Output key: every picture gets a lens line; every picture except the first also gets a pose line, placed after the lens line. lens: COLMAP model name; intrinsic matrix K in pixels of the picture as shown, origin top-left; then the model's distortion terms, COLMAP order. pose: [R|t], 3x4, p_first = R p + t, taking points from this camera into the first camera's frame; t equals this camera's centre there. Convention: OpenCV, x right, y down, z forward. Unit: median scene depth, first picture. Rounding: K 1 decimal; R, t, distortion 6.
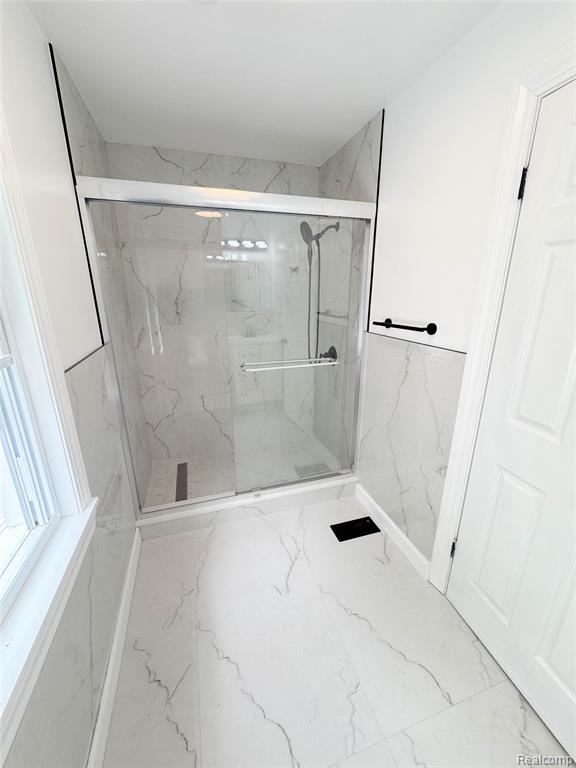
lens RADIAL K [[307.6, 0, 289.1], [0, 307.6, 385.9], [0, 0, 1]] dist [-0.003996, 0.000740]
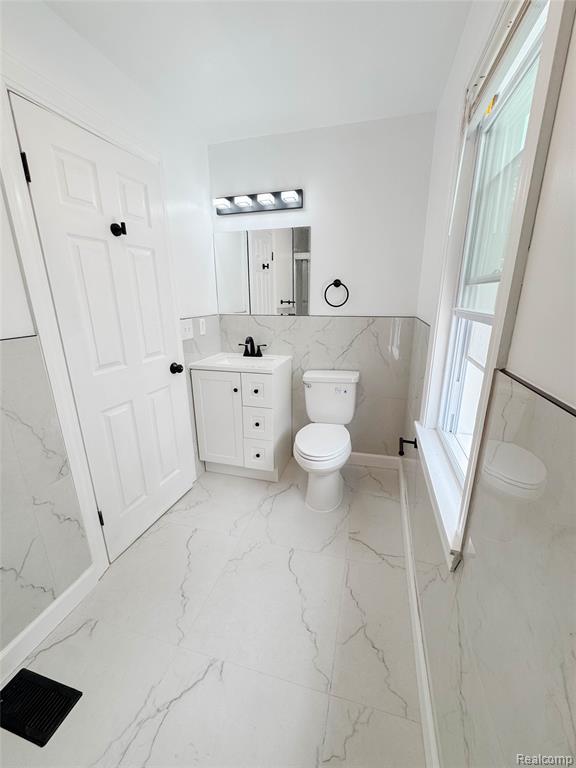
lens RADIAL K [[307.6, 0, 288.4], [0, 307.6, 382.4], [0, 0, 1]] dist [-0.003996, 0.000740]
pose [[-0.839759, -0.146347, 0.522864, -0.509456], [0.164689, 0.848969, 0.502125, -0.296907], [-0.517380, 0.507774, -0.688828, 1.205226]]
